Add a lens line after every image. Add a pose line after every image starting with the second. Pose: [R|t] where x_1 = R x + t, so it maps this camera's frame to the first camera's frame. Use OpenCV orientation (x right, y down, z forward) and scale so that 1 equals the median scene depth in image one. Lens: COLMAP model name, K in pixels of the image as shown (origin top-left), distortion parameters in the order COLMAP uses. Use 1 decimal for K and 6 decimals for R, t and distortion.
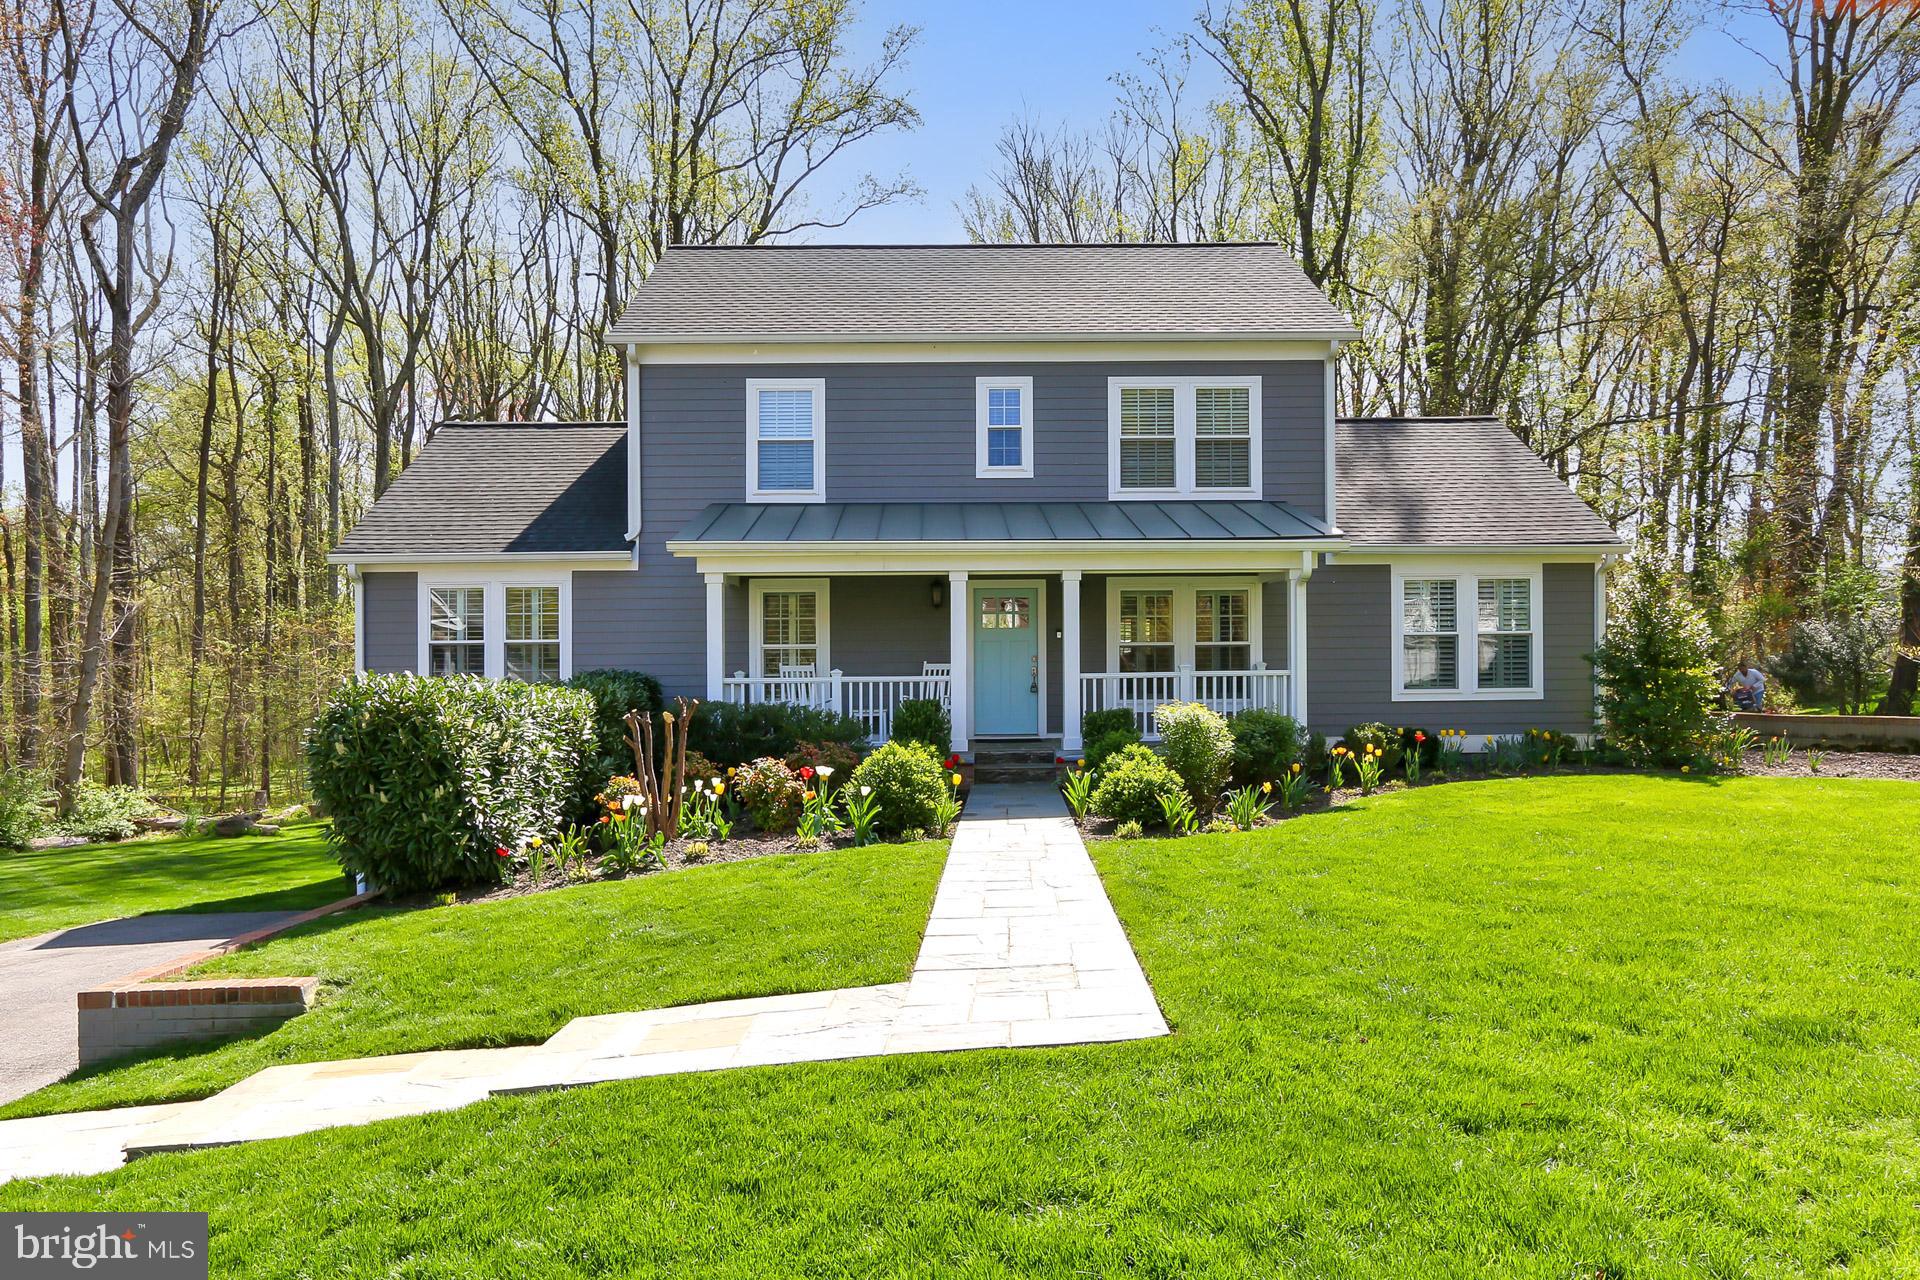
lens RADIAL K [[1241.1, 0, 966.1], [0, 1241.1, 649.7], [0, 0, 1]] dist [-0.017643, 0.000682]
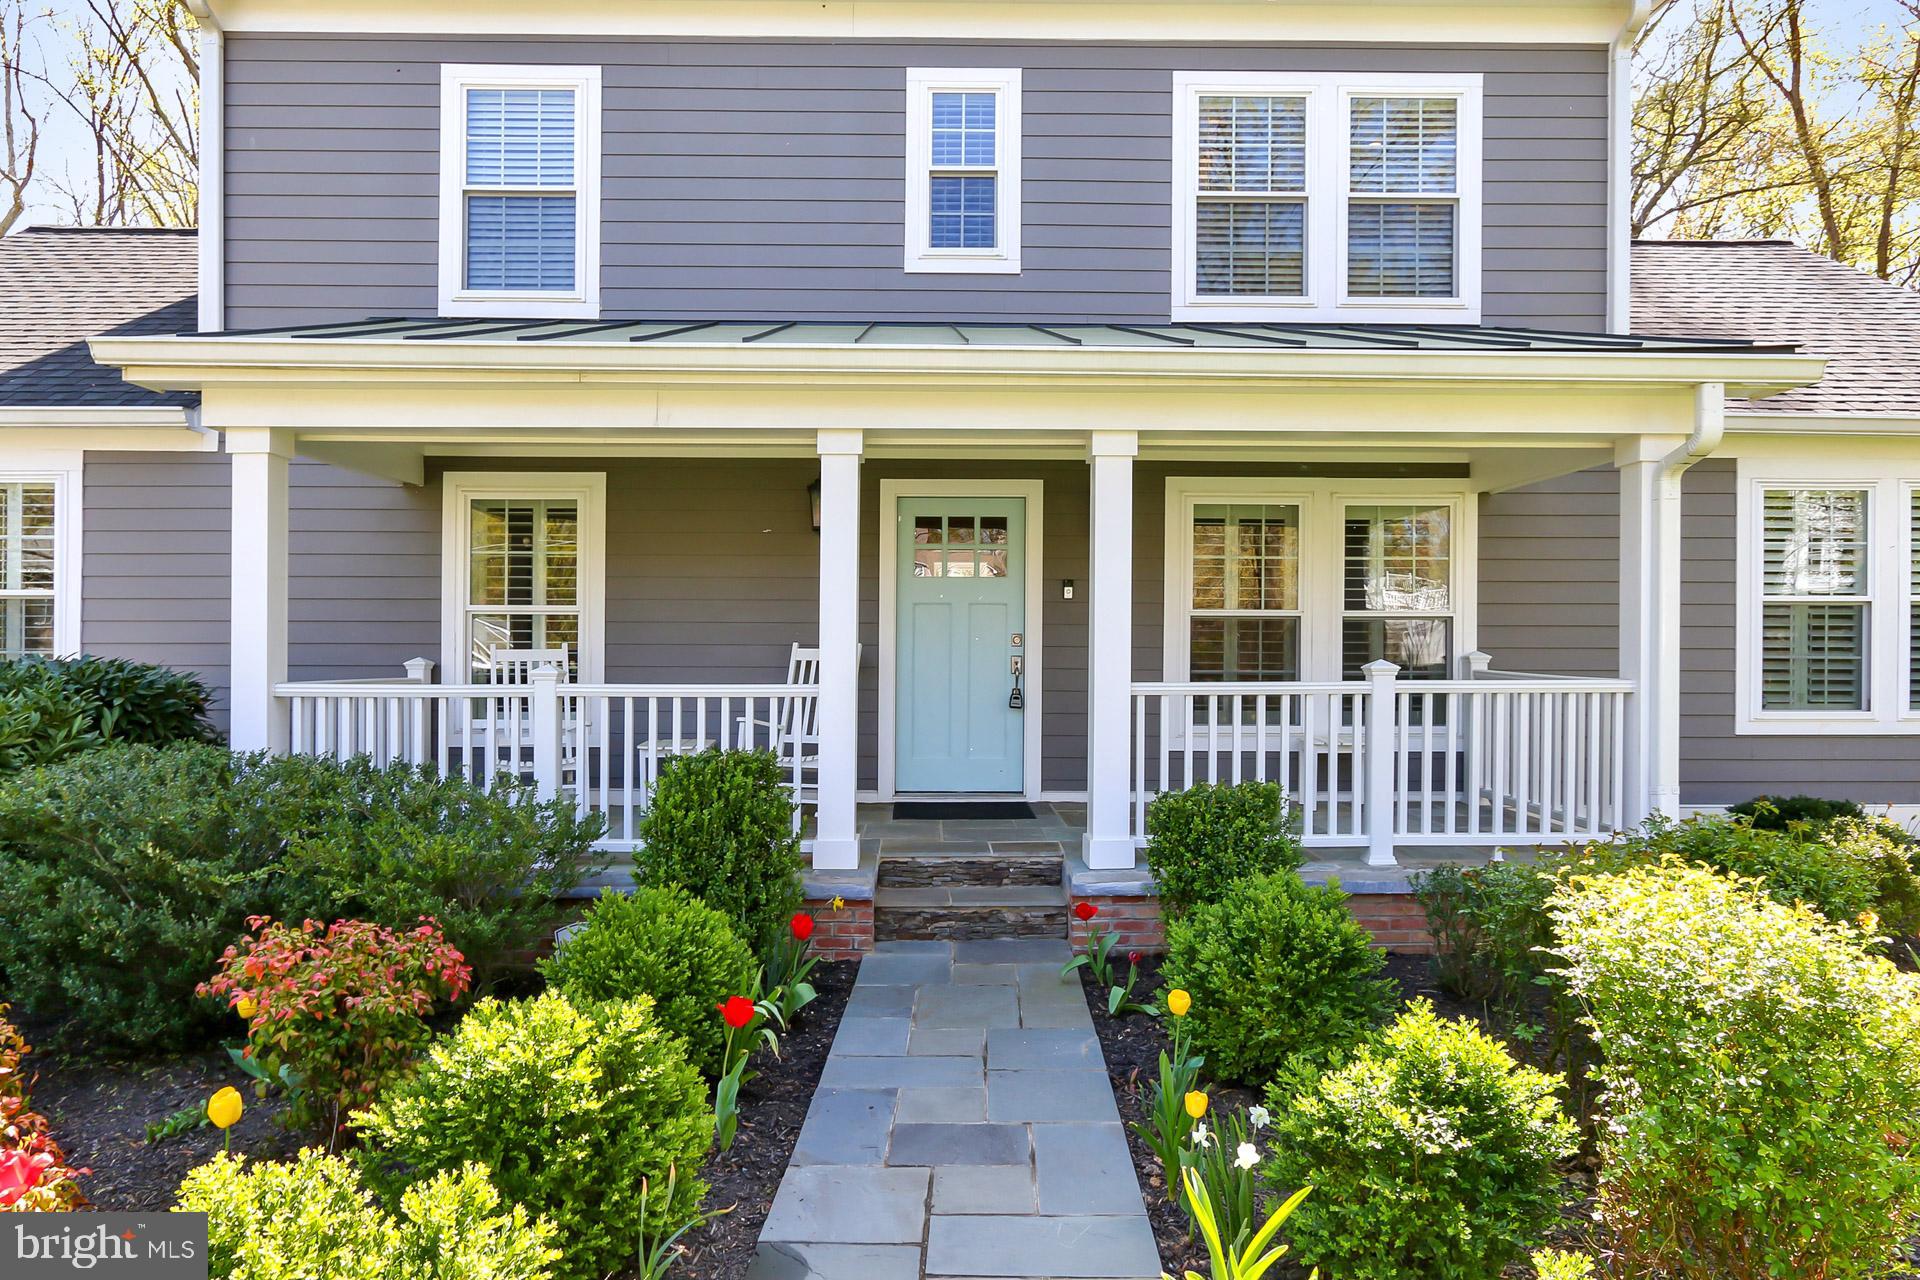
lens RADIAL K [[1179.7, 0, 950.7], [0, 1179.7, 632.4], [0, 0, 1]] dist [-0.007251, 0.002384]
pose [[0.999932, 0.010775, 0.004557, 0.025923], [-0.010848, 0.999807, 0.016386, -0.002901], [-0.004380, -0.016435, 0.999855, 0.527654]]
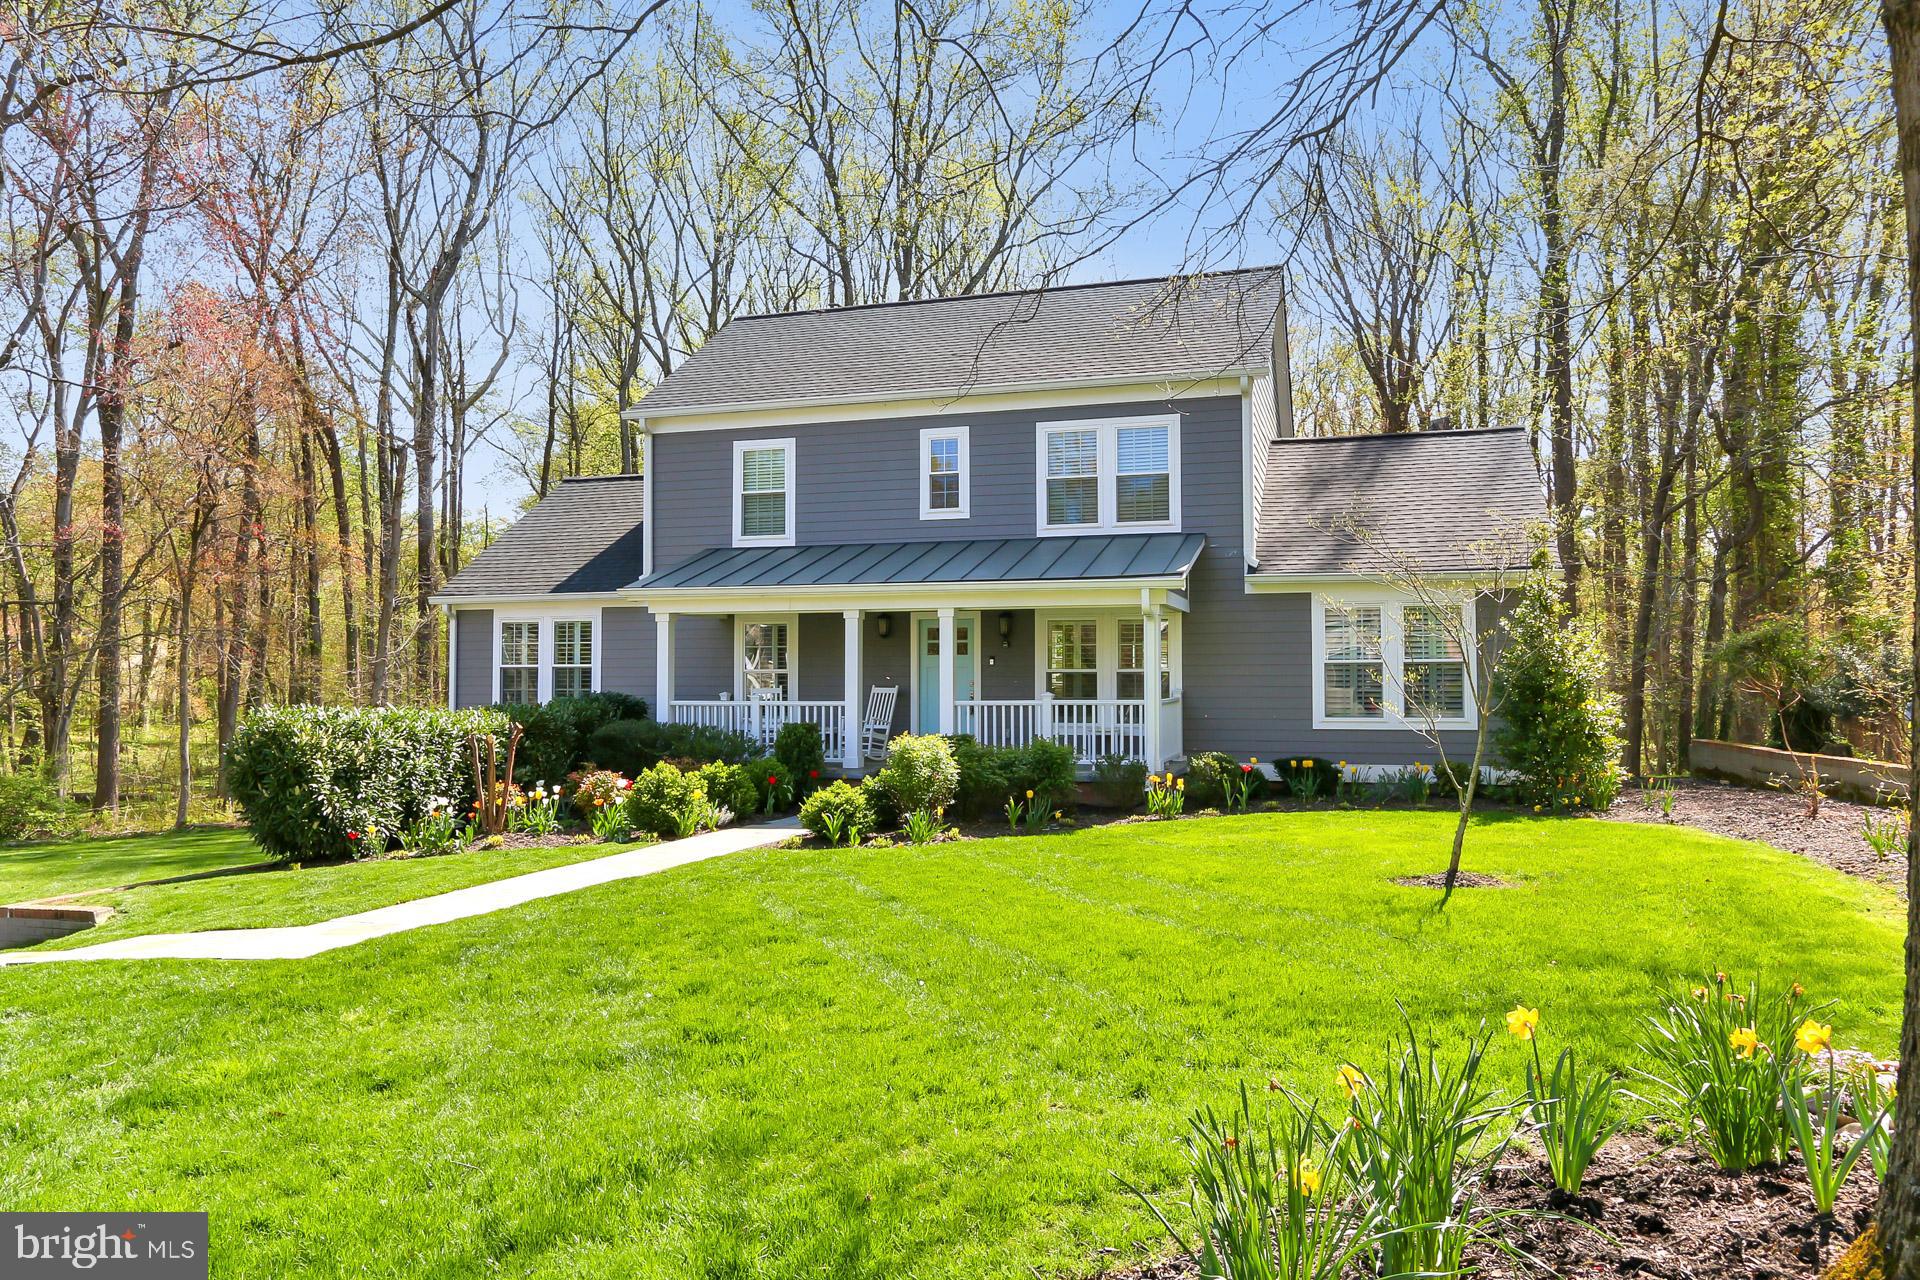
lens RADIAL K [[1300.9, 0, 951.2], [0, 1300.9, 629.2], [0, 0, 1]] dist [-0.001673, 0.001654]
pose [[0.951879, -0.004686, -0.306438, 0.391424], [0.000689, 0.999913, -0.013152, -0.025754], [0.306473, 0.012308, 0.951800, -0.098928]]
